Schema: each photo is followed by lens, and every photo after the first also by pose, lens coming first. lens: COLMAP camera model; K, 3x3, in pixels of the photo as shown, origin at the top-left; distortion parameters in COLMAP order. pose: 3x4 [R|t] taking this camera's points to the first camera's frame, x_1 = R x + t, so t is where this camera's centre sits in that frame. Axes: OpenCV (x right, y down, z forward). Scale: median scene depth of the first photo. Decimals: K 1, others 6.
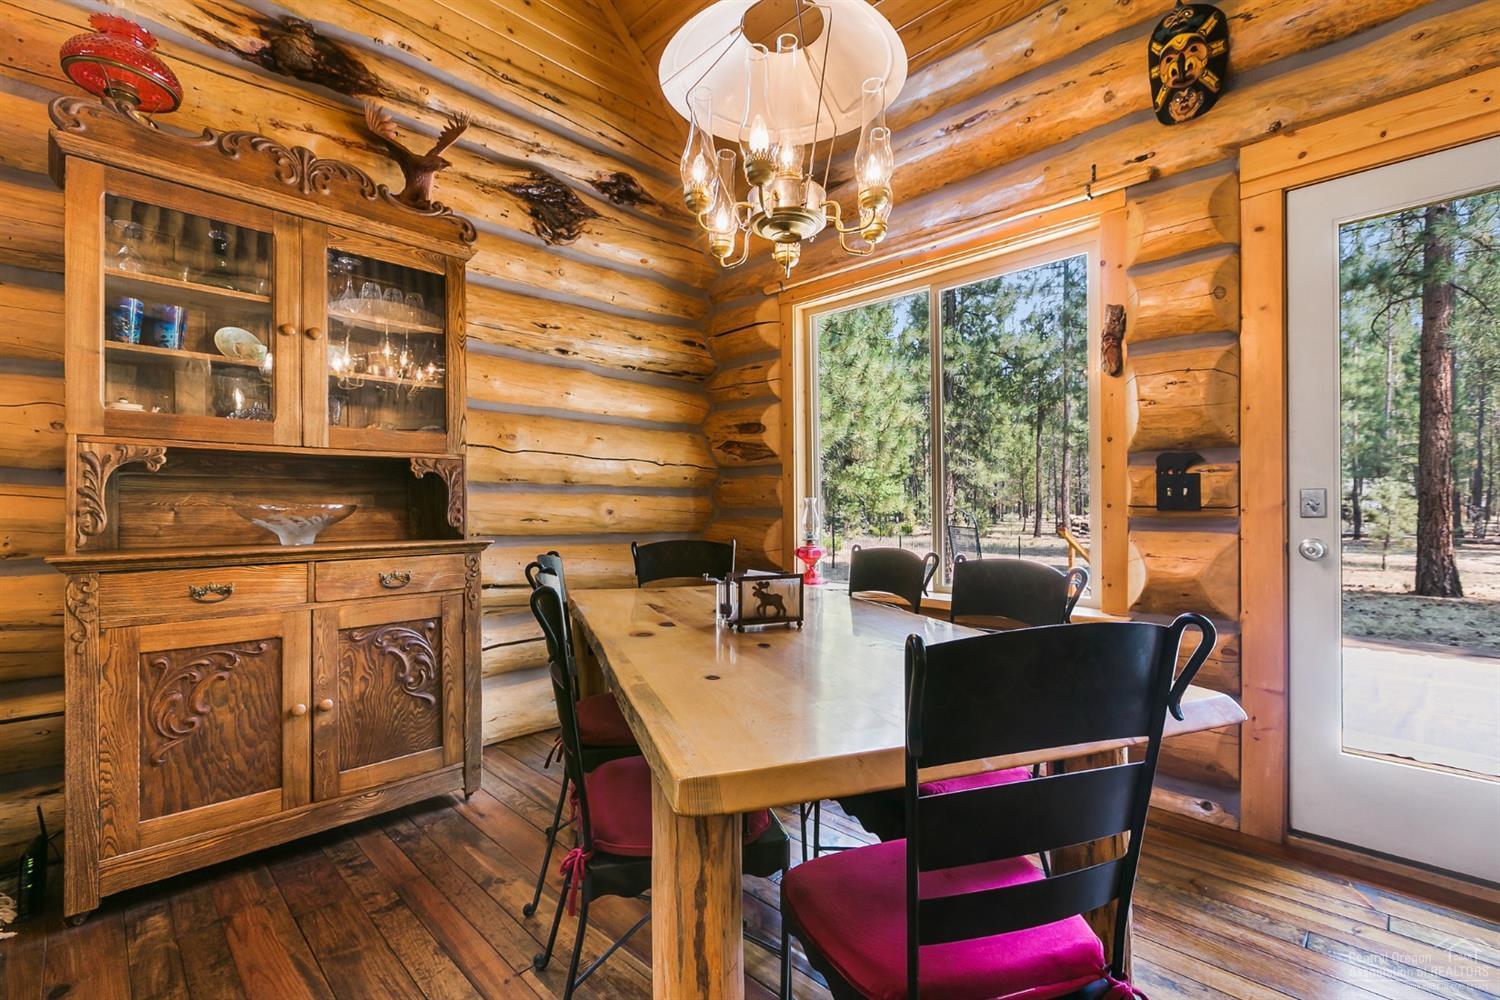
lens RADIAL K [[677.1, 0, 745.9], [0, 677.1, 502.0], [0, 0, 1]] dist [0.002527, 0.000754]
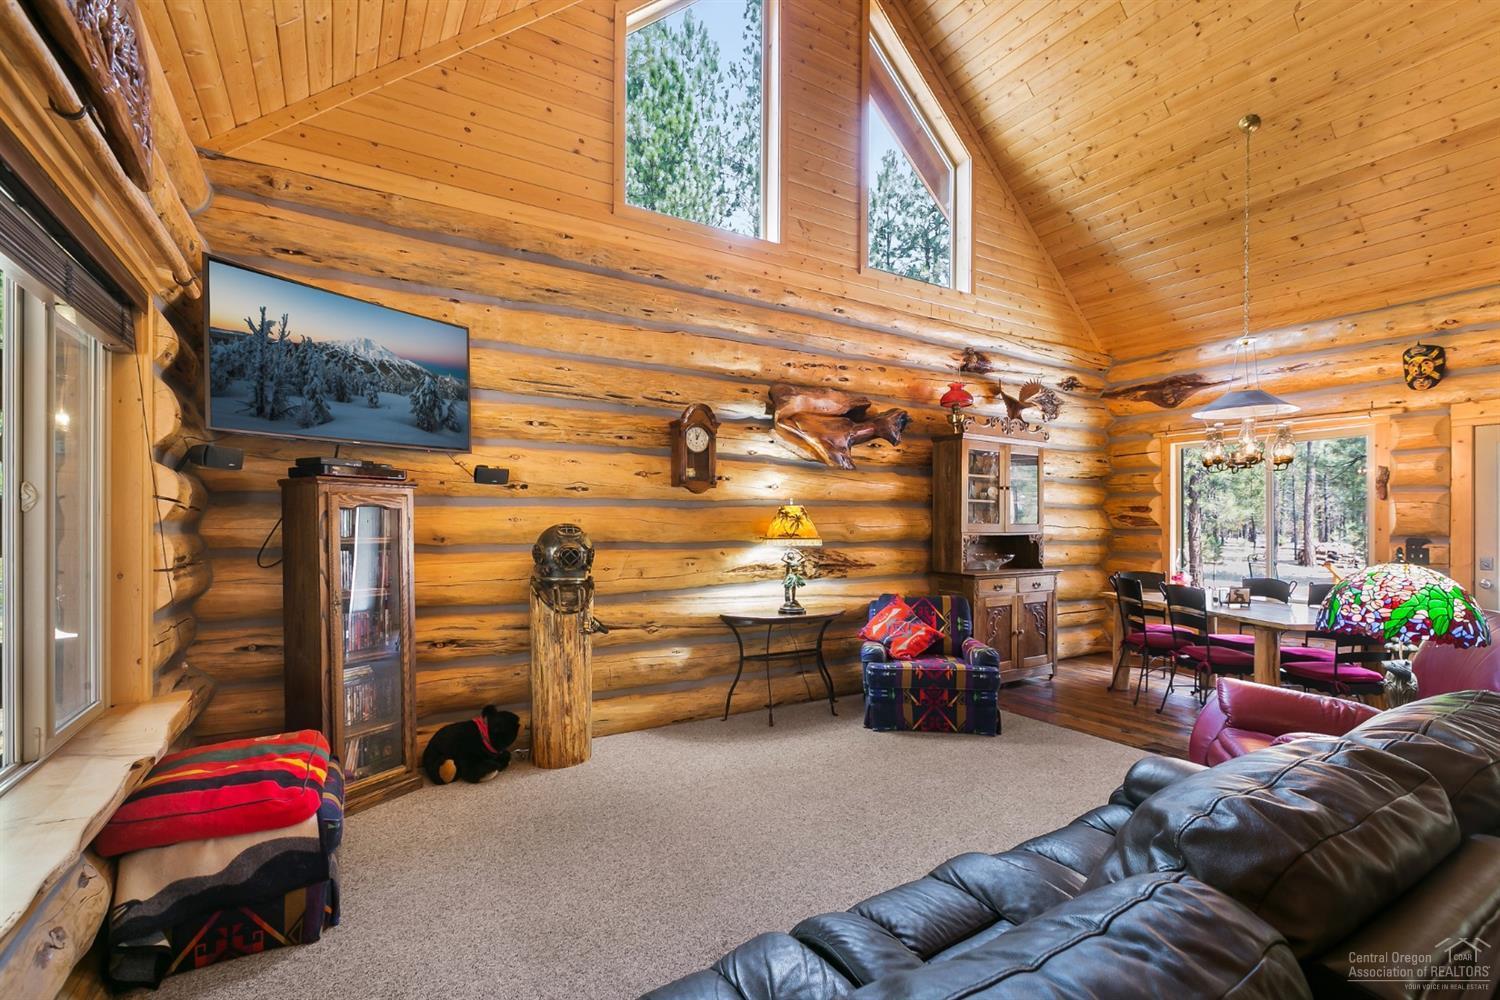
lens RADIAL K [[677.1, 0, 748.1], [0, 677.1, 521.6], [0, 0, 1]] dist [0.002527, 0.000754]
pose [[0.970464, 0.007782, -0.241119, -0.857494], [-0.007310, 0.999969, 0.002850, -0.107605], [0.241133, -0.001003, 0.970491, -1.518357]]
